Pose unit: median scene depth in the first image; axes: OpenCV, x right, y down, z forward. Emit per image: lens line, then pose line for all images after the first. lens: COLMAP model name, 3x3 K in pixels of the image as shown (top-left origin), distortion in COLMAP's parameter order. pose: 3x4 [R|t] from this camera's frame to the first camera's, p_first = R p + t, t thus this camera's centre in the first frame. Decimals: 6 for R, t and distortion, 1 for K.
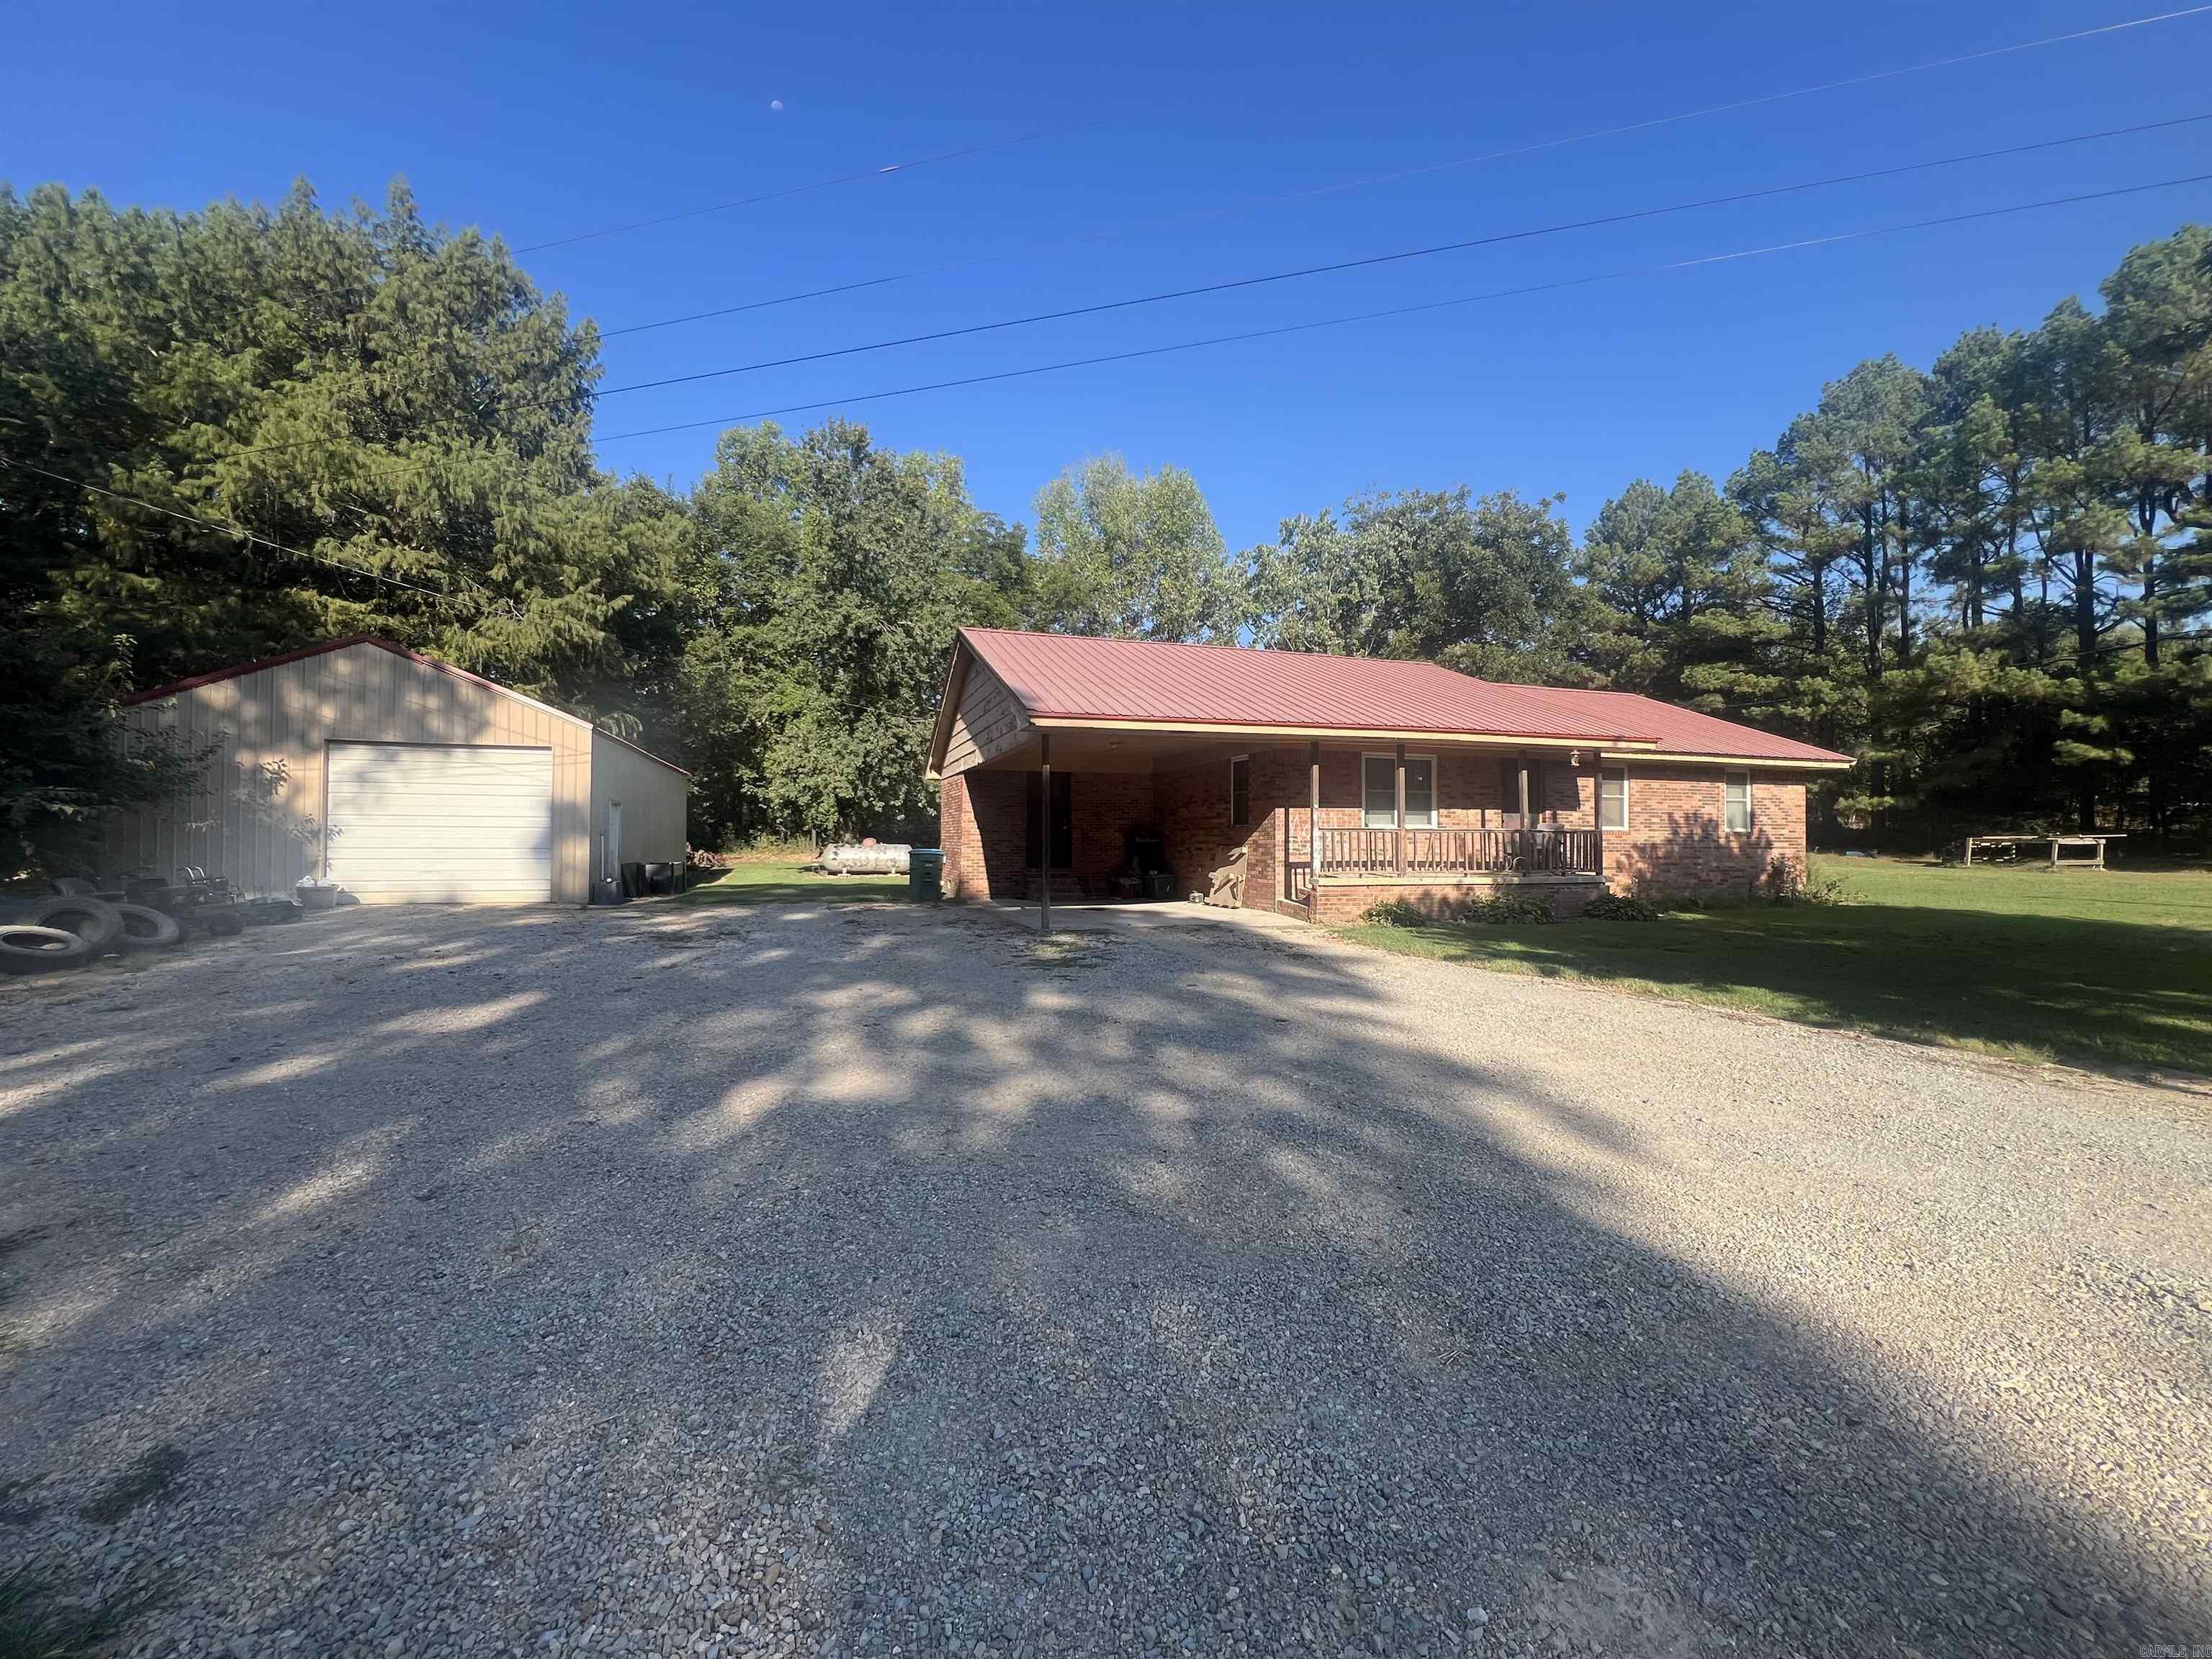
lens RADIAL K [[883.4, 0, 1112.3], [0, 883.4, 829.1], [0, 0, 1]] dist [0.001217, 0.000289]
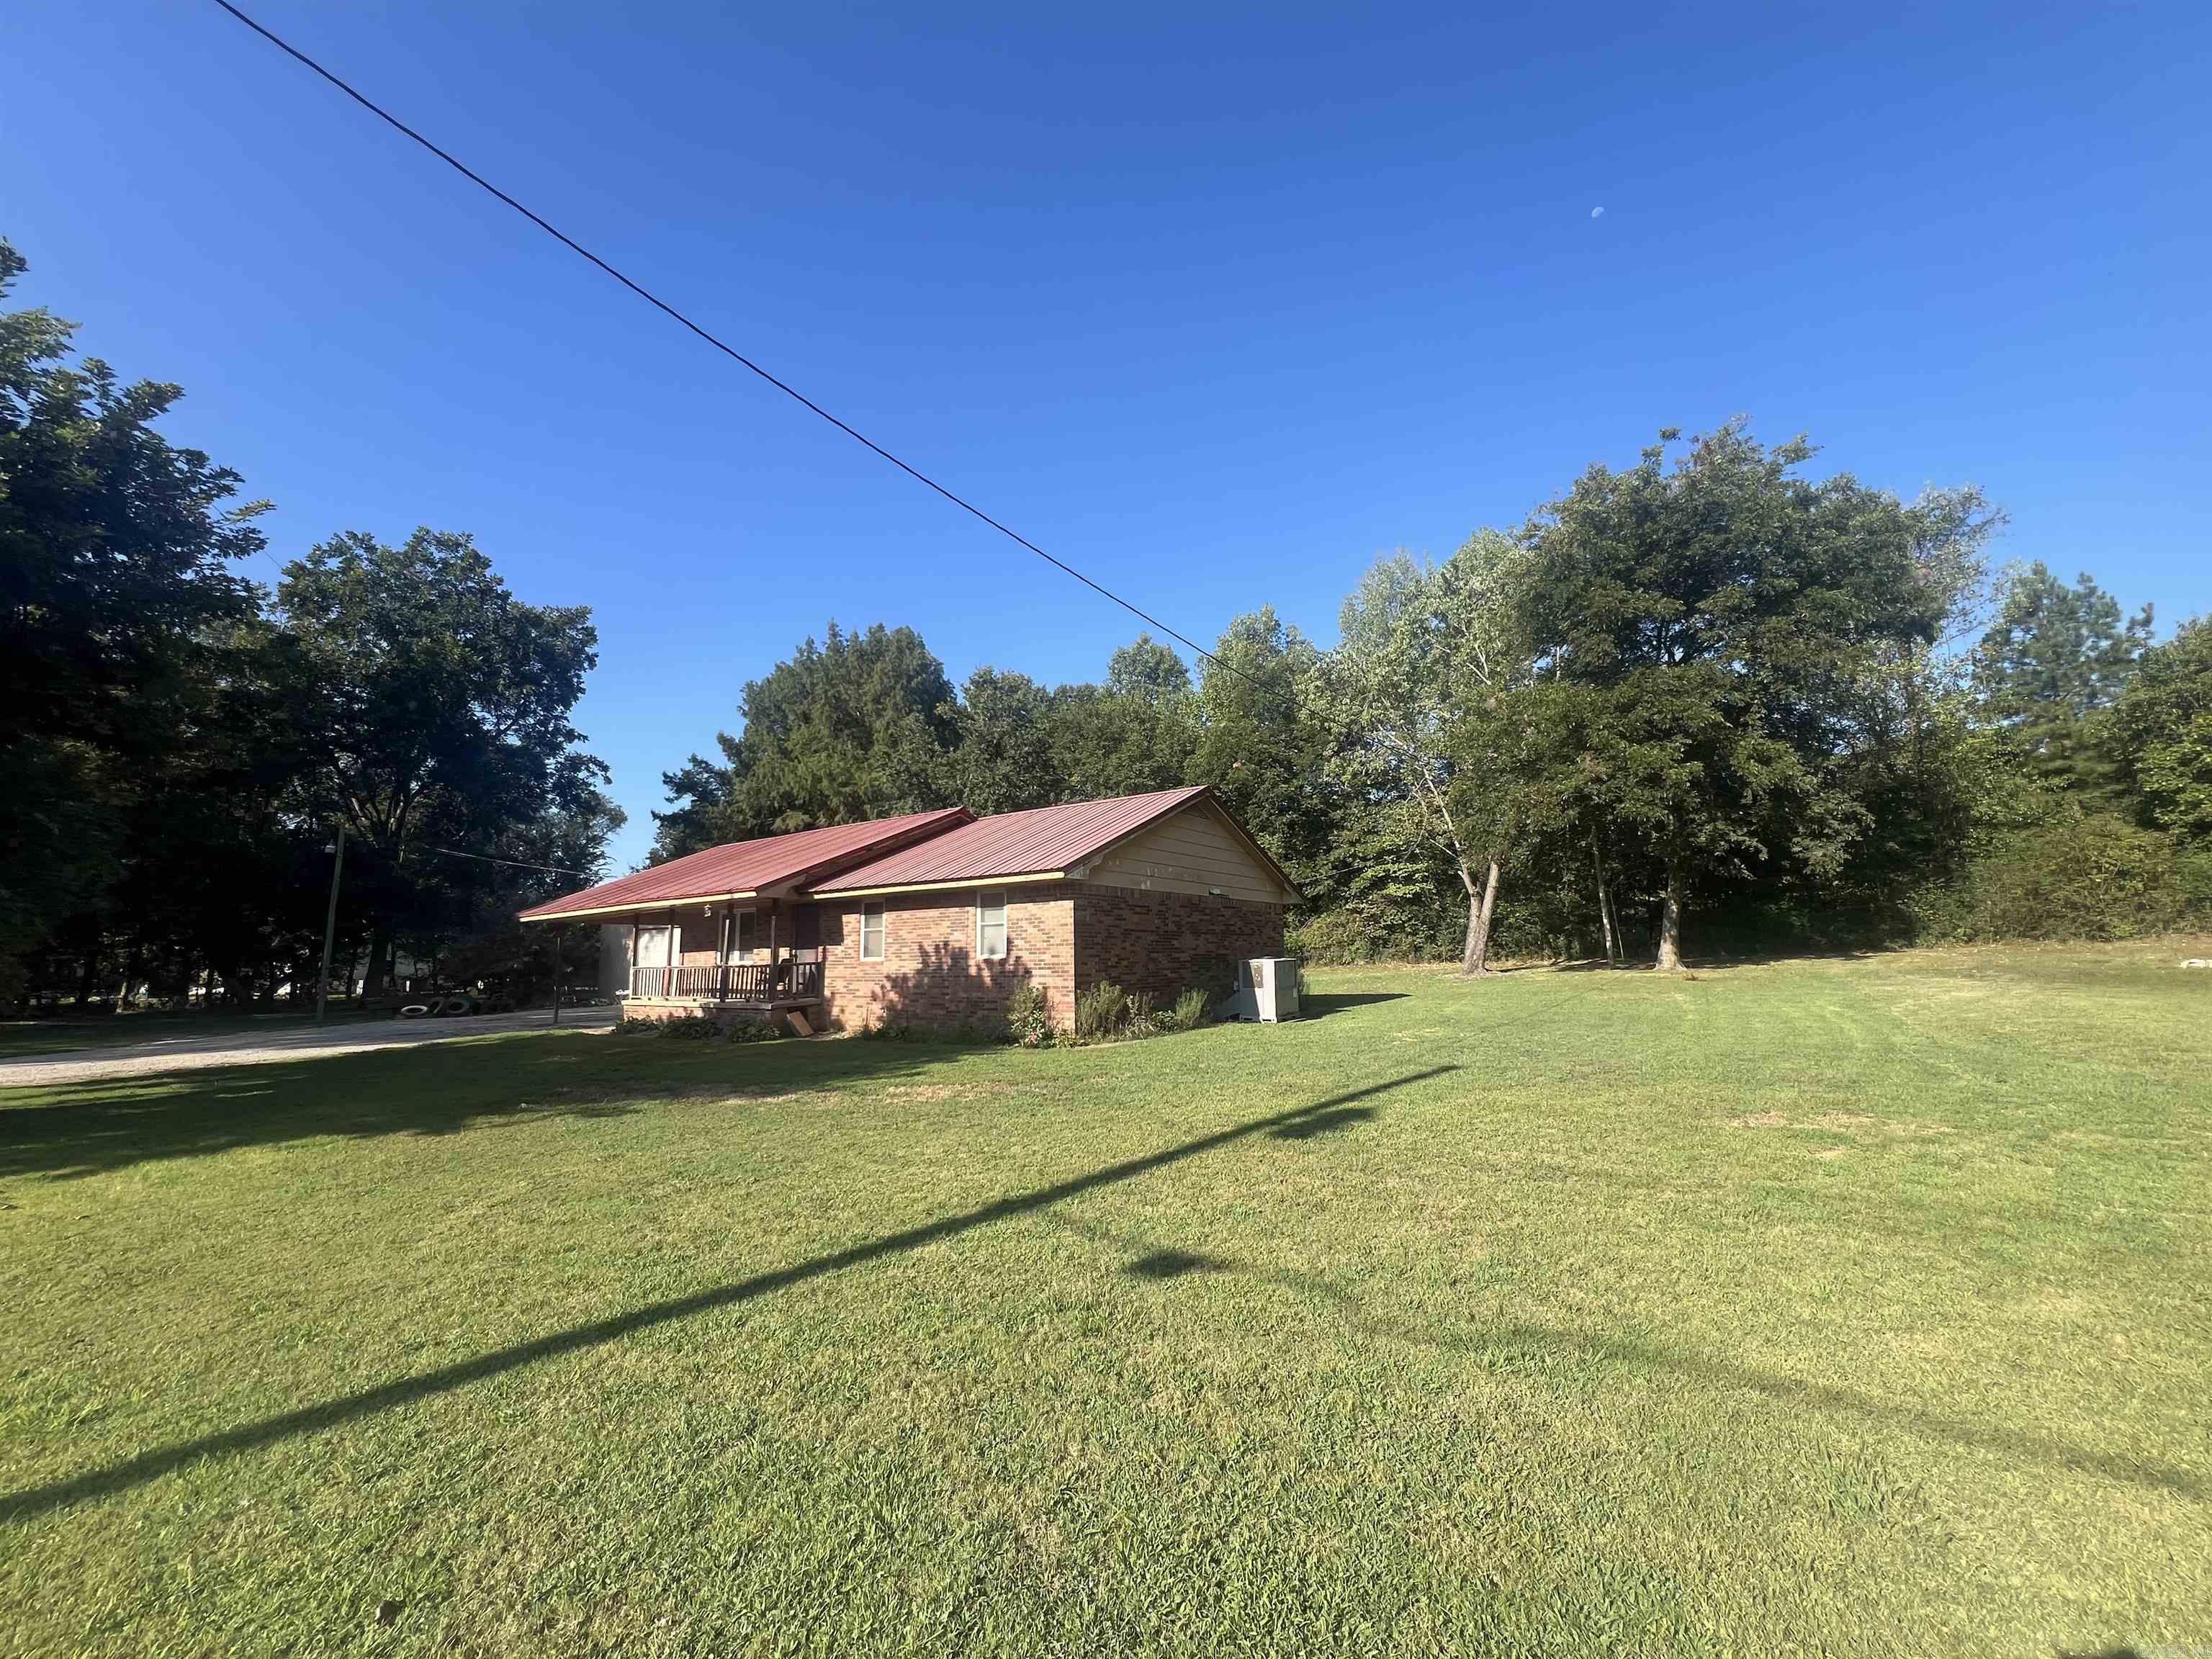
lens RADIAL K [[882.3, 0, 1109.4], [0, 882.3, 833.1], [0, 0, 1]] dist [-0.000525, -0.000288]
pose [[0.576886, -0.130909, -0.806266, 0.958909], [0.027206, 0.989606, -0.141211, 0.003352], [0.816371, 0.059527, 0.574452, 0.369126]]
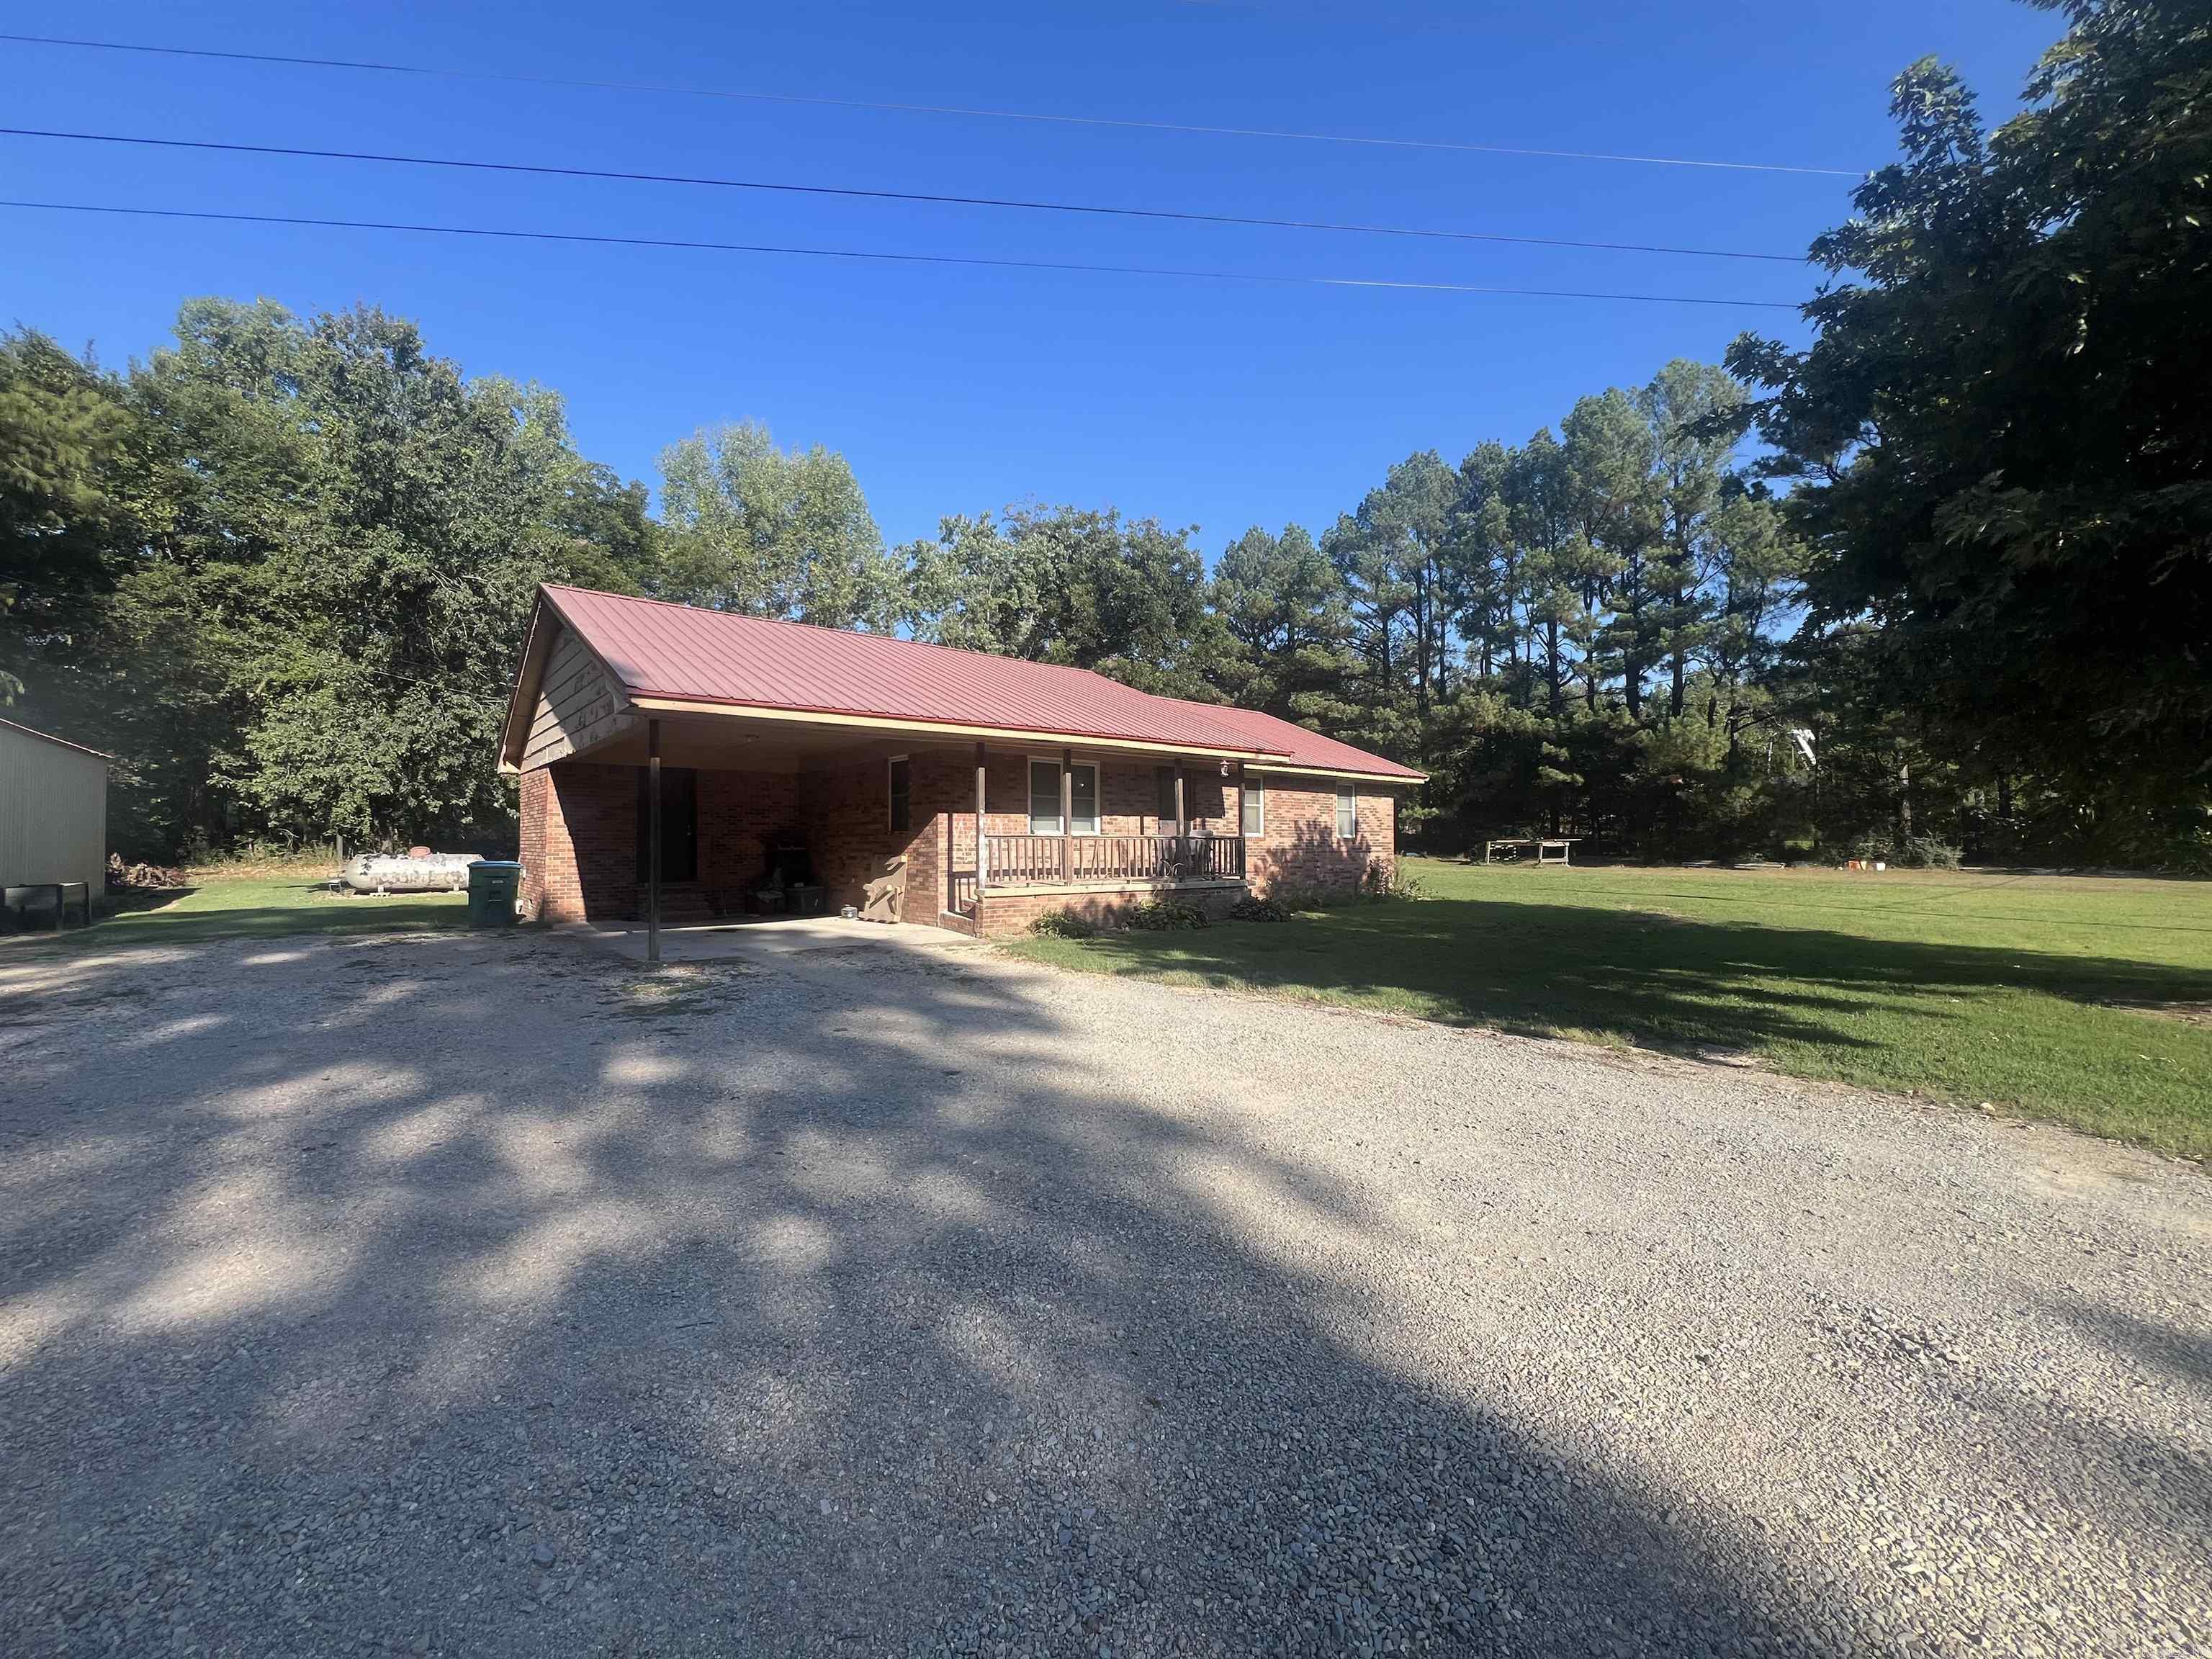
lens RADIAL K [[882.3, 0, 1109.4], [0, 882.3, 833.1], [0, 0, 1]] dist [-0.000525, -0.000288]
pose [[0.928749, 0.000619, 0.370708, 0.004998], [-0.000445, 1.000000, -0.000555, -0.001313], [-0.370708, 0.000350, 0.928749, 0.040475]]
